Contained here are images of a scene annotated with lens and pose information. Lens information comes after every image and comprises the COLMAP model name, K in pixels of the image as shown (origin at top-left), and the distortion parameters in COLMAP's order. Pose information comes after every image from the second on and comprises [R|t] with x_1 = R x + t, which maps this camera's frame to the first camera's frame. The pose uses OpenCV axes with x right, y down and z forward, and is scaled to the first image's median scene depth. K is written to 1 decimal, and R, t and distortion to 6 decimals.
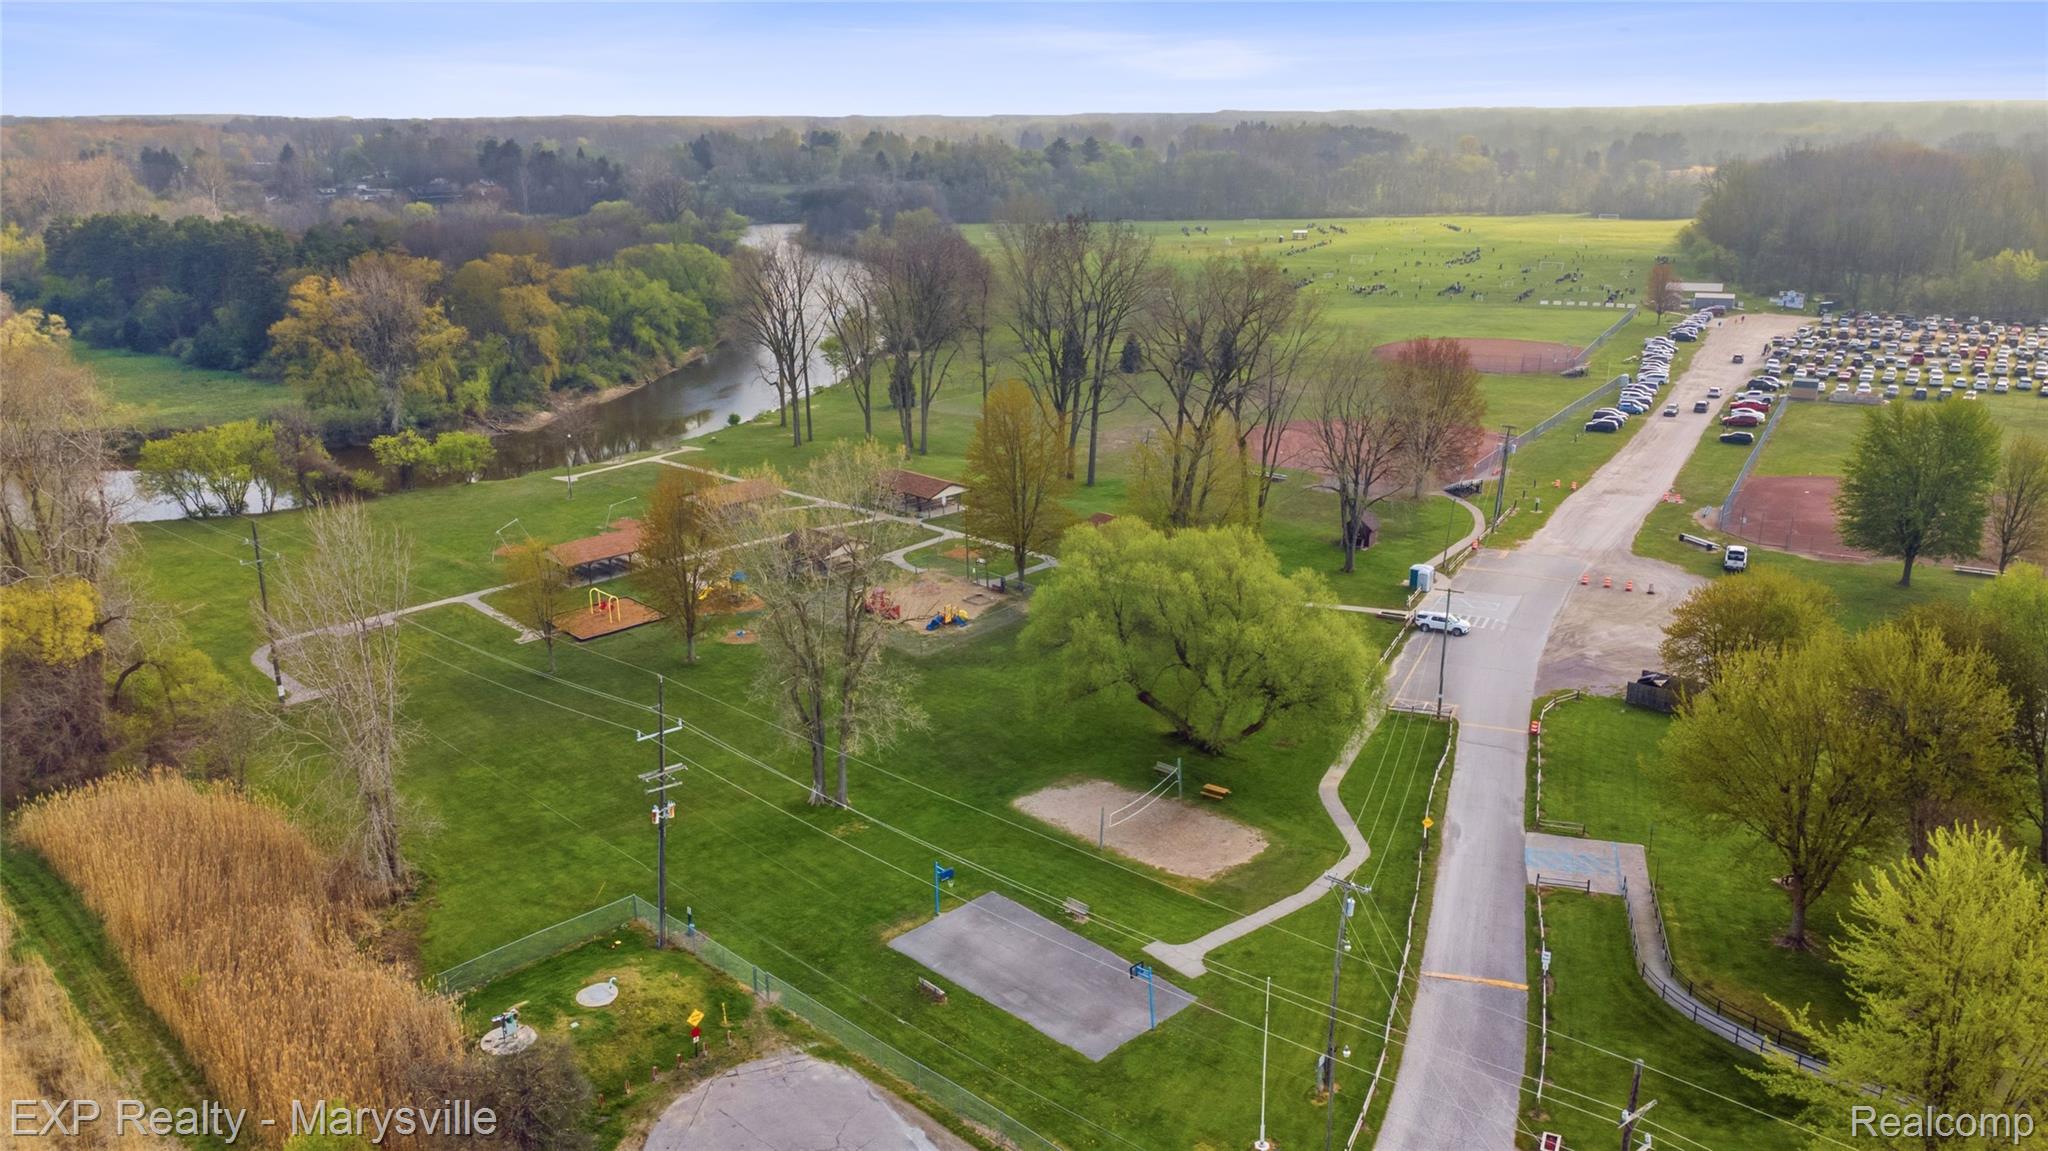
lens RADIAL K [[1425.6, 0, 1016.0], [0, 1425.6, 584.7], [0, 0, 1]] dist [0.032311, 0.000275]
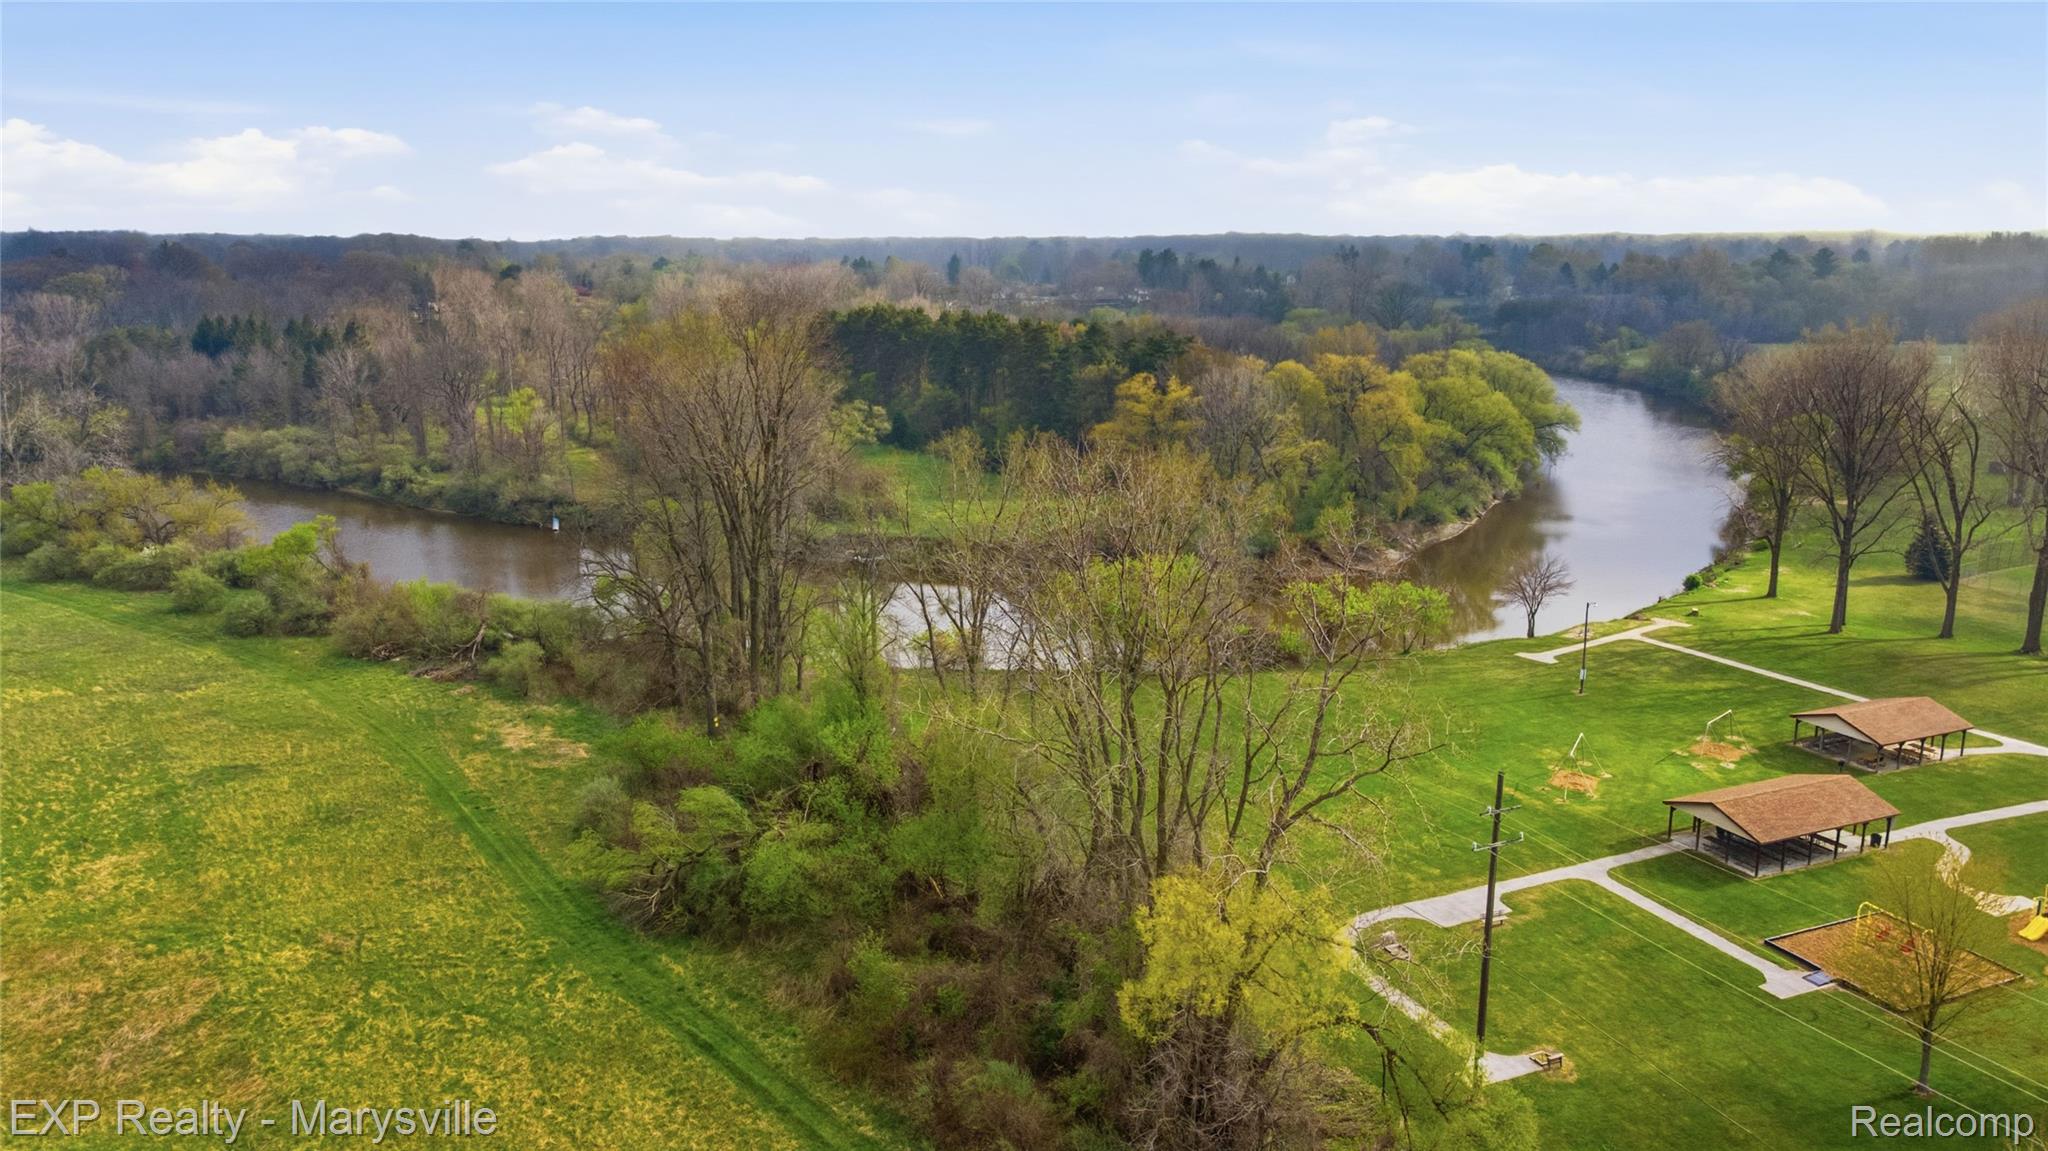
lens RADIAL K [[1425.6, 0, 1016.0], [0, 1425.6, 584.7], [0, 0, 1]] dist [0.032311, 0.000275]
pose [[0.936171, 0.086293, -0.340789, -0.239046], [-0.113616, 0.991650, -0.061010, -0.027883], [0.332678, 0.095835, 0.938158, 0.179623]]
